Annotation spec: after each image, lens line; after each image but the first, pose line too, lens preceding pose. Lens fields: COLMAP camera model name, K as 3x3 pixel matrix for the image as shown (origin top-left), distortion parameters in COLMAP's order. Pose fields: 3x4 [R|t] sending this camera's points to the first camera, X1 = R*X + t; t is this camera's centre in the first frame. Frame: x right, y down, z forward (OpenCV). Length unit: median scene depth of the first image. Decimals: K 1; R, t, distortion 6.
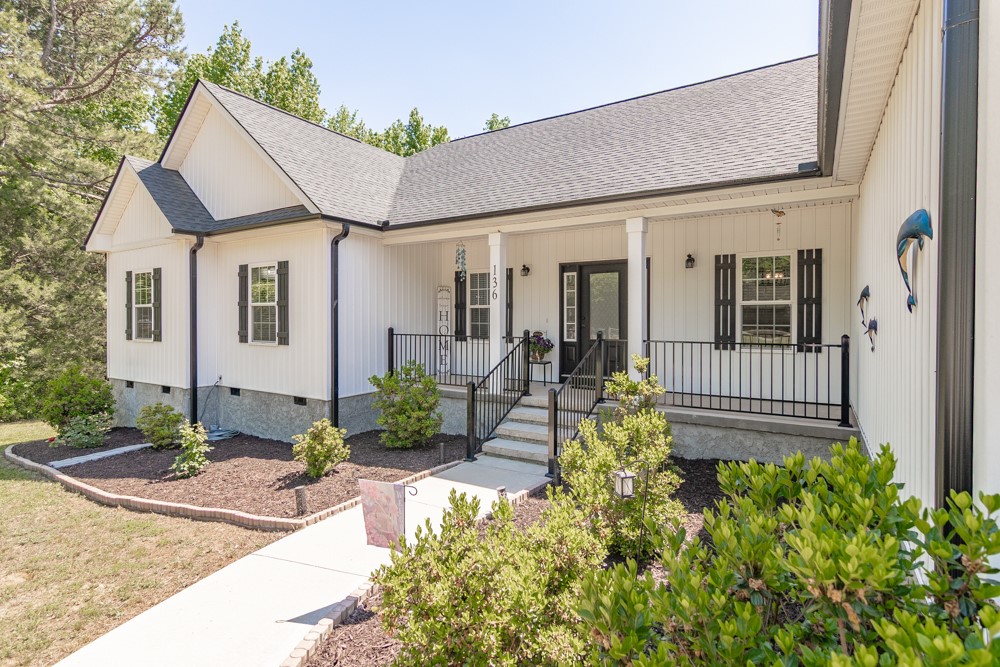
lens RADIAL K [[504.6, 0, 489.6], [0, 504.6, 327.3], [0, 0, 1]] dist [-0.000119, 0.000570]
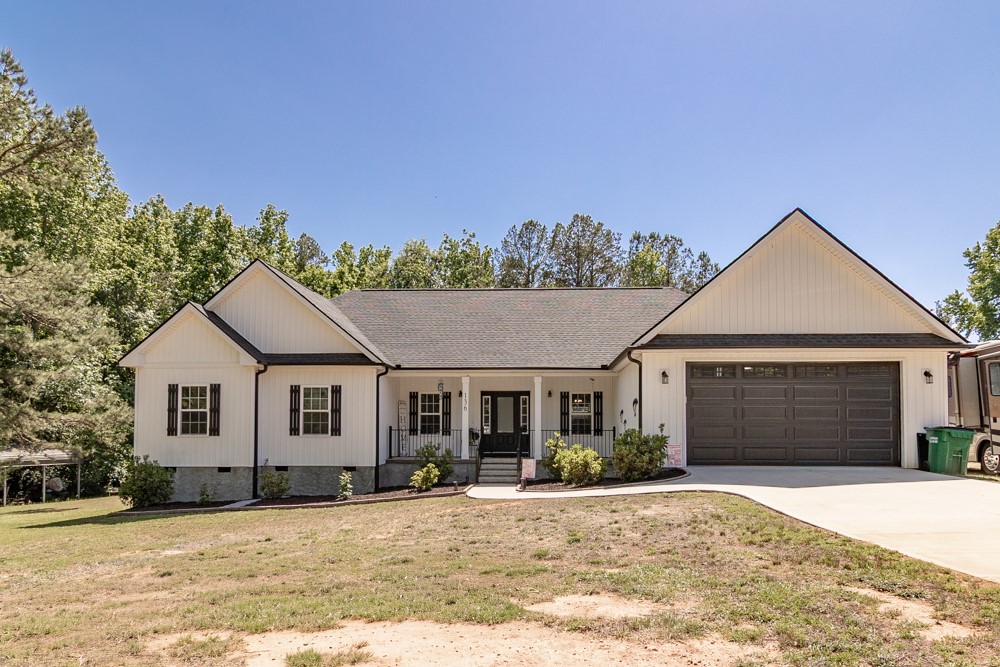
lens RADIAL K [[613.6, 0, 512.5], [0, 613.6, 408.6], [0, 0, 1]] dist [0.002919, 0.000111]
pose [[0.869999, 0.016882, 0.492765, -0.863713], [0.007732, 0.998824, -0.047872, 0.044882], [-0.492993, 0.045459, 0.868845, -0.988844]]
